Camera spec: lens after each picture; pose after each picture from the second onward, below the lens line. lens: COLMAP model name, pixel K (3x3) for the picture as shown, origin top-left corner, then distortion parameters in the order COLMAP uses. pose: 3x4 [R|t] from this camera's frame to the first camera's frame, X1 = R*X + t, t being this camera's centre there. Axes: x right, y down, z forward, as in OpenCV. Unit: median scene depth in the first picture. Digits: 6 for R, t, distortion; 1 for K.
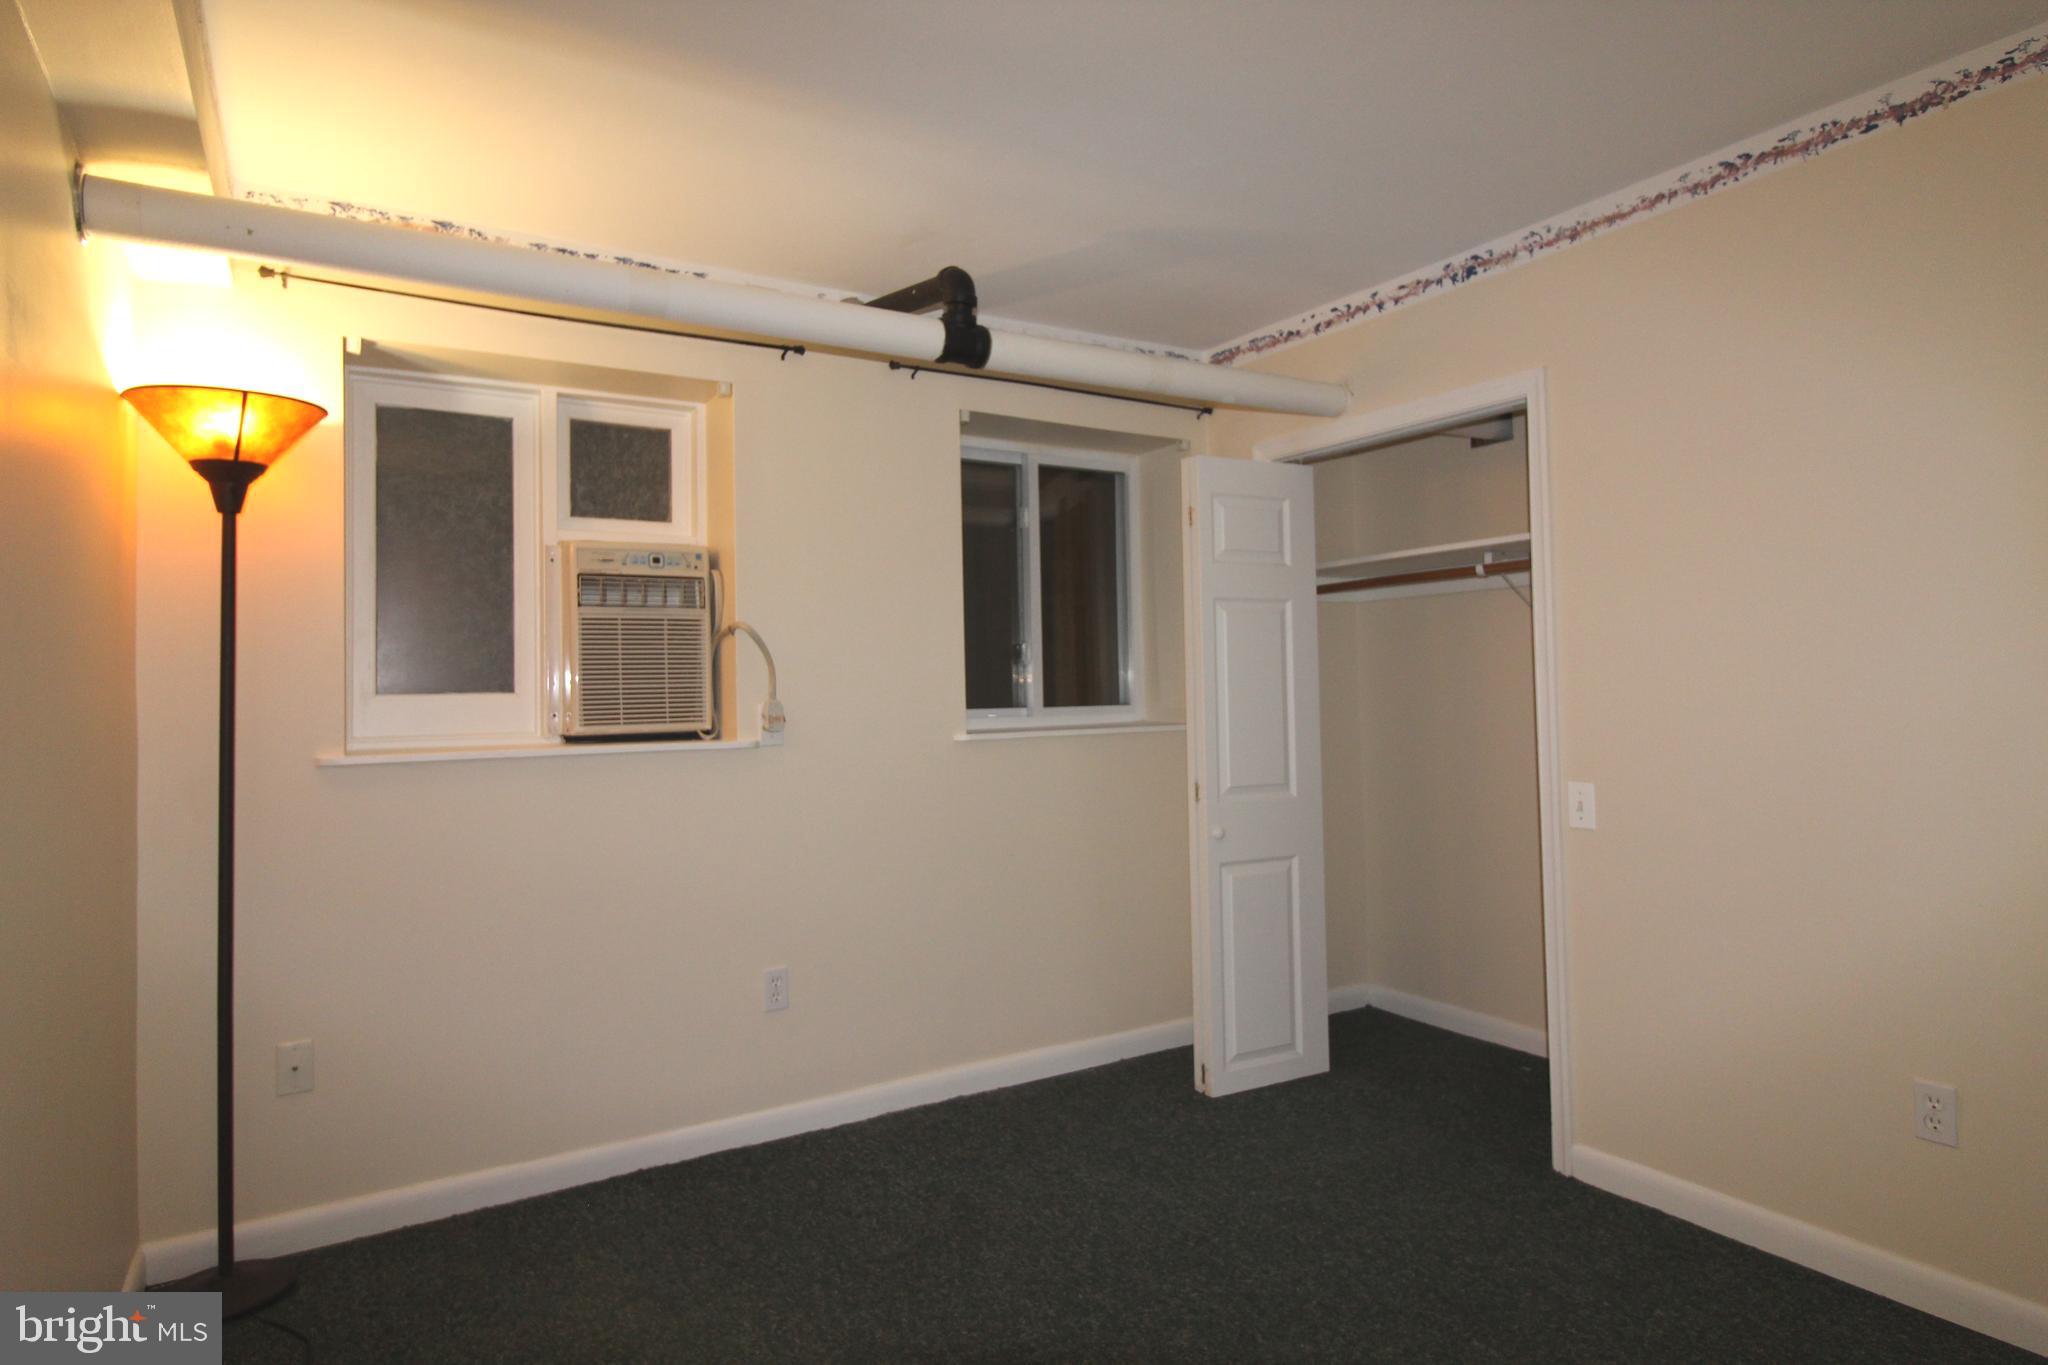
lens RADIAL K [[1148.5, 0, 1014.9], [0, 1148.5, 642.5], [0, 0, 1]] dist [0.002016, -0.009395]
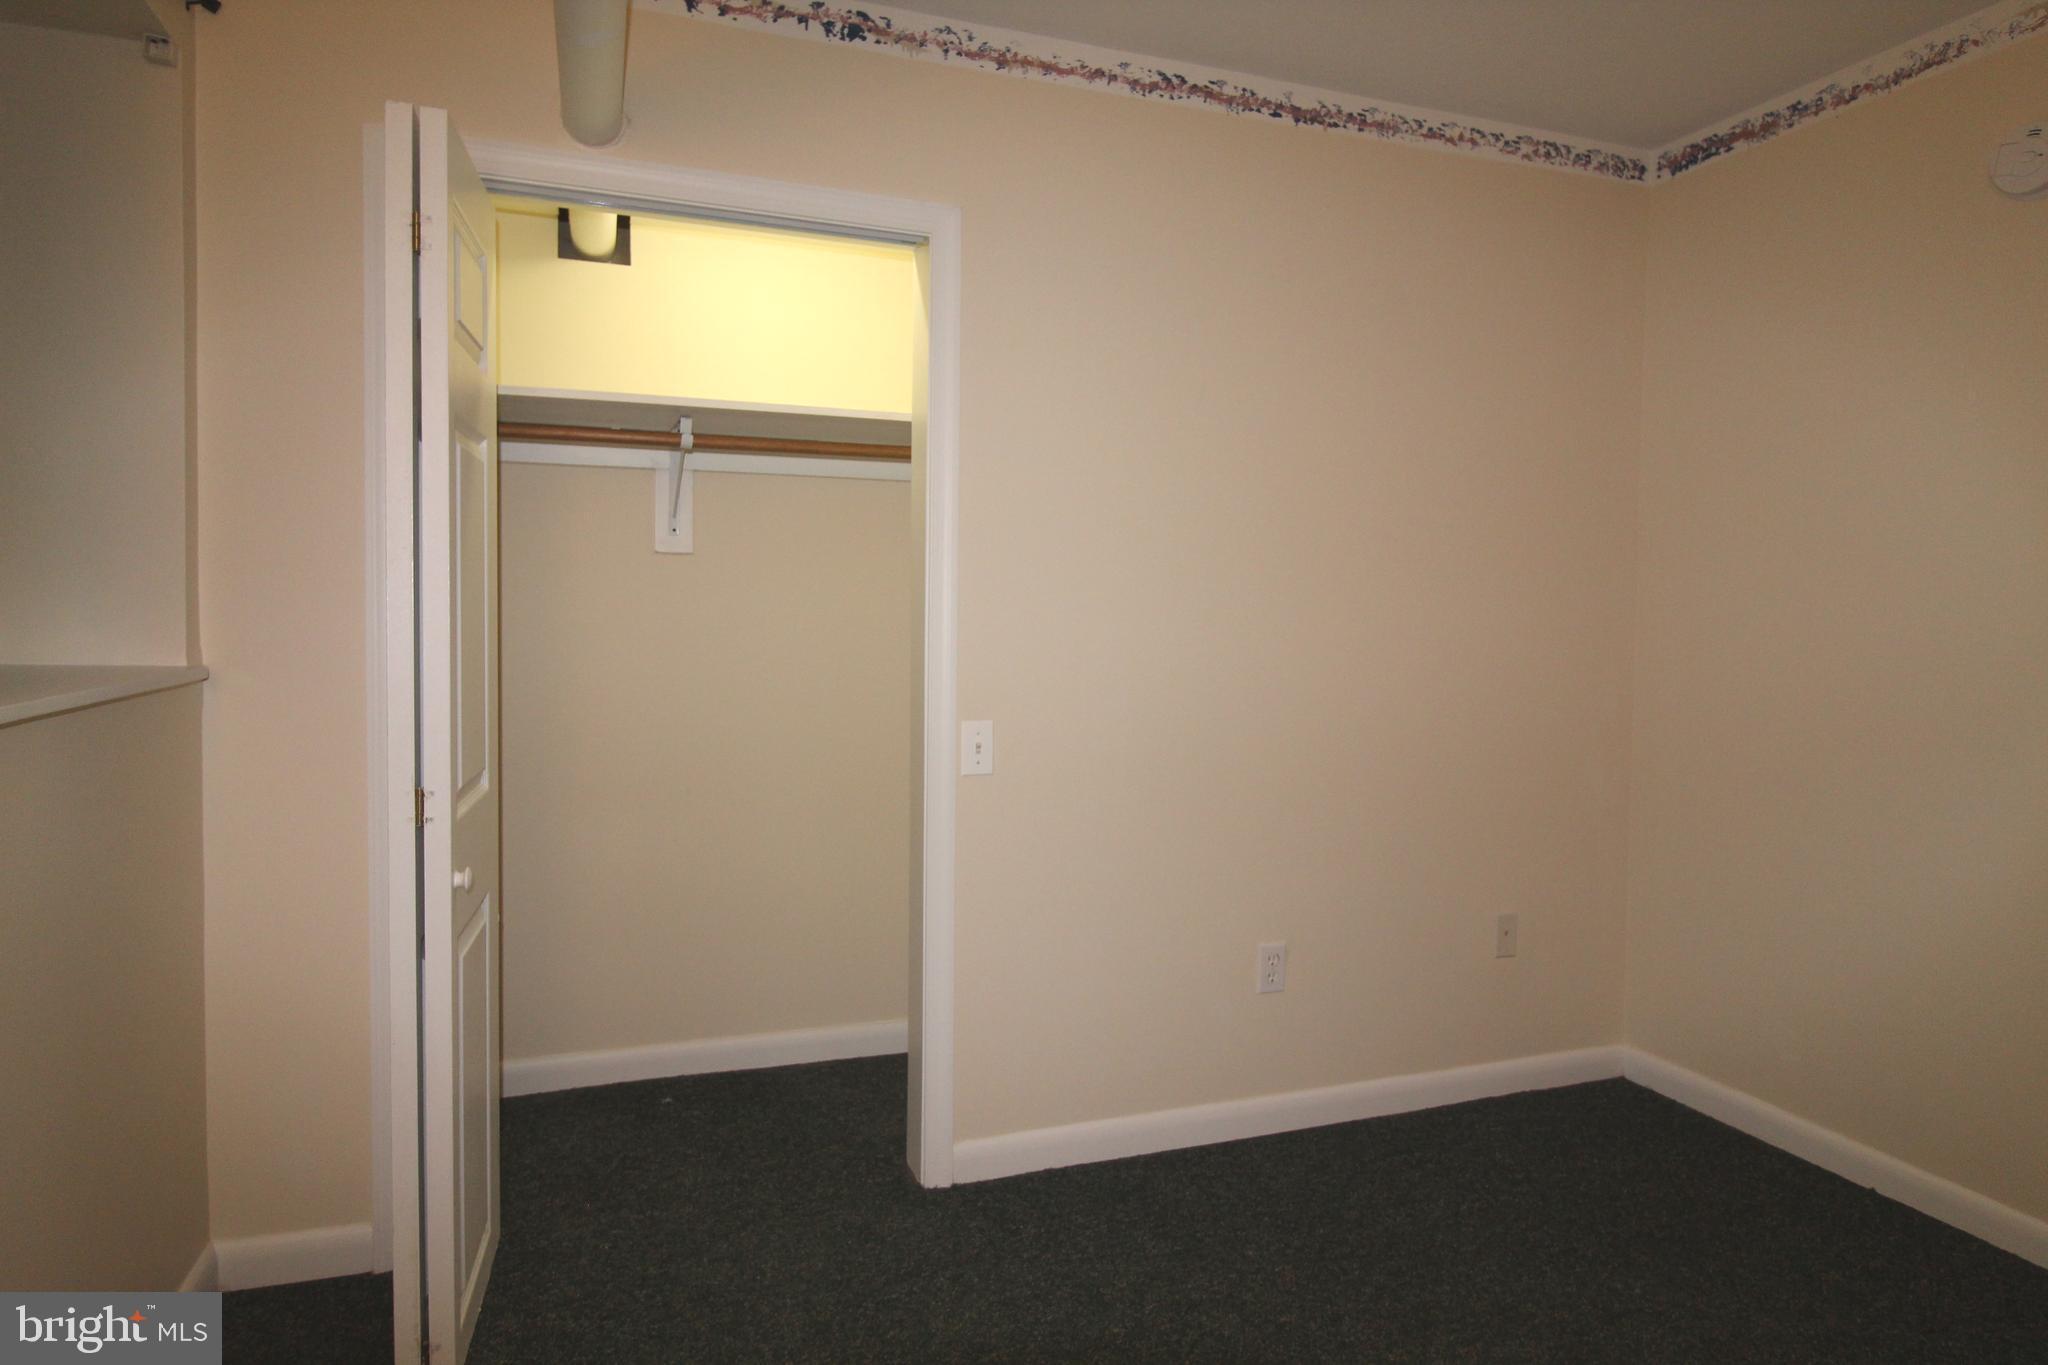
lens RADIAL K [[1188.1, 0, 1023.3], [0, 1188.1, 636.7], [0, 0, 1]] dist [0.002030, -0.000143]
pose [[0.181159, -0.012990, 0.983368, -0.370029], [-0.060105, 0.997897, 0.024255, 0.038192], [-0.981615, -0.063500, 0.179997, 0.832519]]
